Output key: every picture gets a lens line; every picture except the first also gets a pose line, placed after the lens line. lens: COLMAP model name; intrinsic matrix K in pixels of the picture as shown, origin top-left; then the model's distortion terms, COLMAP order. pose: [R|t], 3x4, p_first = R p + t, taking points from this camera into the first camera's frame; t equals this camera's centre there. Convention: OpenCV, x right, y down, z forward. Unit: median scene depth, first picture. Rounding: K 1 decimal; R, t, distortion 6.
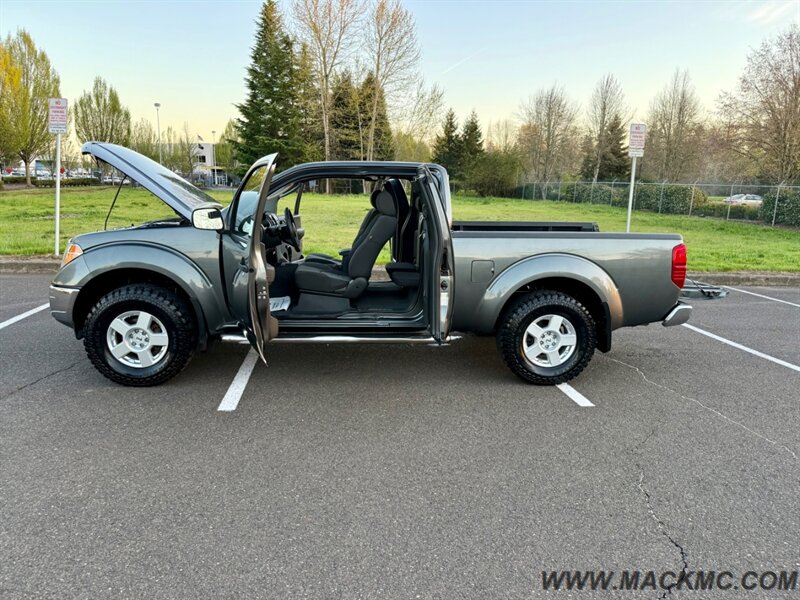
lens RADIAL K [[562.9, 0, 394.3], [0, 562.9, 303.7], [0, 0, 1]] dist [0.027220, -0.035004]
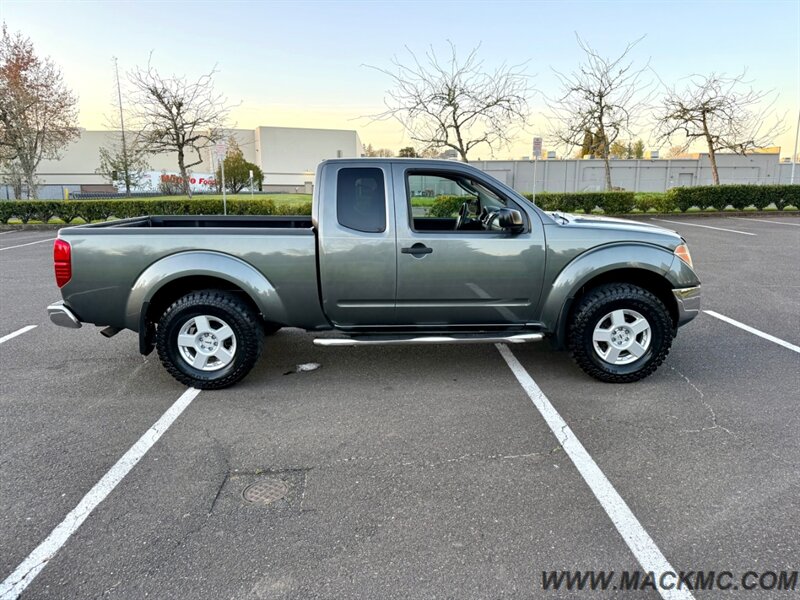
lens RADIAL K [[562.9, 0, 397.4], [0, 562.9, 300.6], [0, 0, 1]] dist [0.027220, -0.035004]
pose [[-0.995144, -0.039335, 0.090227, -0.098503], [0.000227, 0.915761, 0.401724, -0.273522], [-0.098428, 0.399794, -0.911305, 1.300612]]
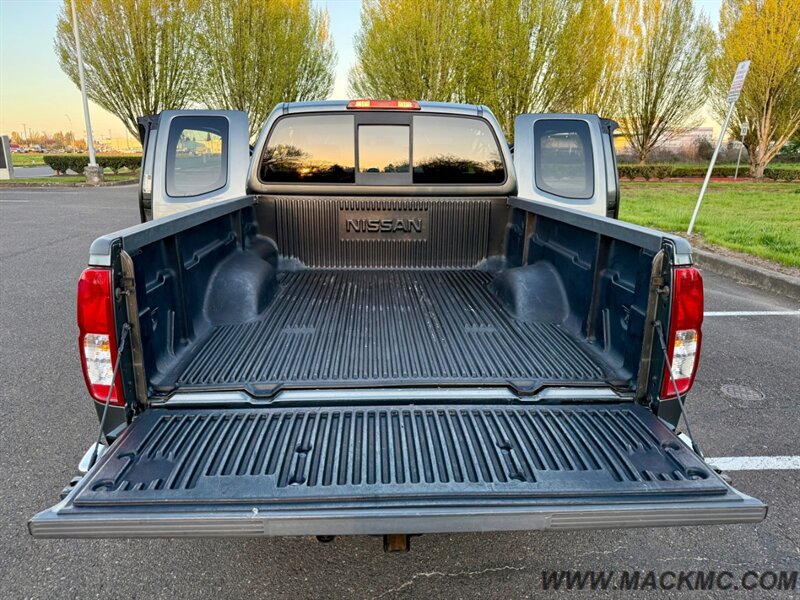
lens RADIAL K [[562.9, 0, 392.9], [0, 562.9, 302.8], [0, 0, 1]] dist [0.027220, -0.035004]
pose [[-0.058916, 0.220538, -0.973597, 0.491242], [-0.207155, 0.951360, 0.228037, -0.116353], [0.976533, 0.215121, -0.010365, 0.705084]]
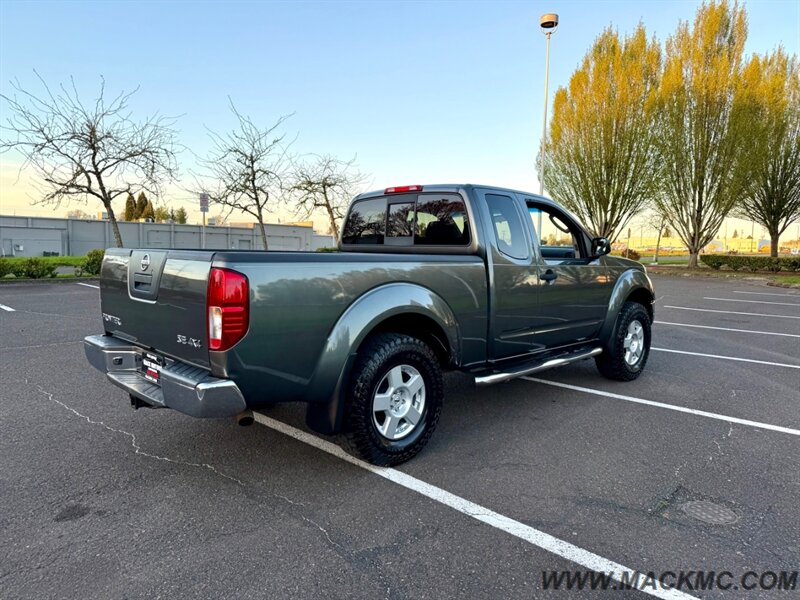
lens RADIAL K [[562.9, 0, 399.0], [0, 562.9, 304.4], [0, 0, 1]] dist [0.027220, -0.035004]
pose [[-0.781123, 0.018238, -0.624110, 0.412177], [-0.165076, 0.957973, 0.234600, -0.180639], [0.602160, 0.286277, -0.745285, 1.121152]]
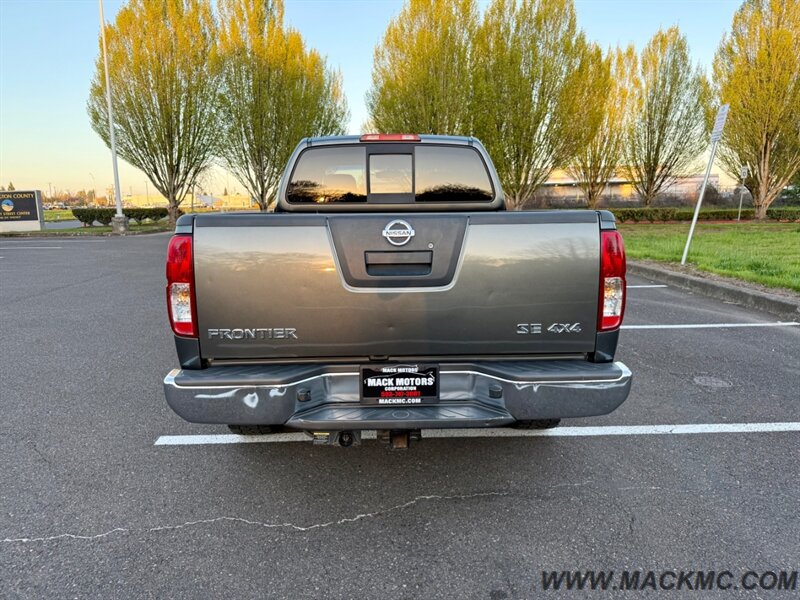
lens RADIAL K [[562.9, 0, 394.7], [0, 562.9, 299.2], [0, 0, 1]] dist [0.027220, -0.035004]
pose [[-0.076902, 0.129999, -0.988527, 0.569216], [-0.191531, 0.971072, 0.142604, -0.091393], [0.978469, 0.200300, -0.049778, 0.720518]]
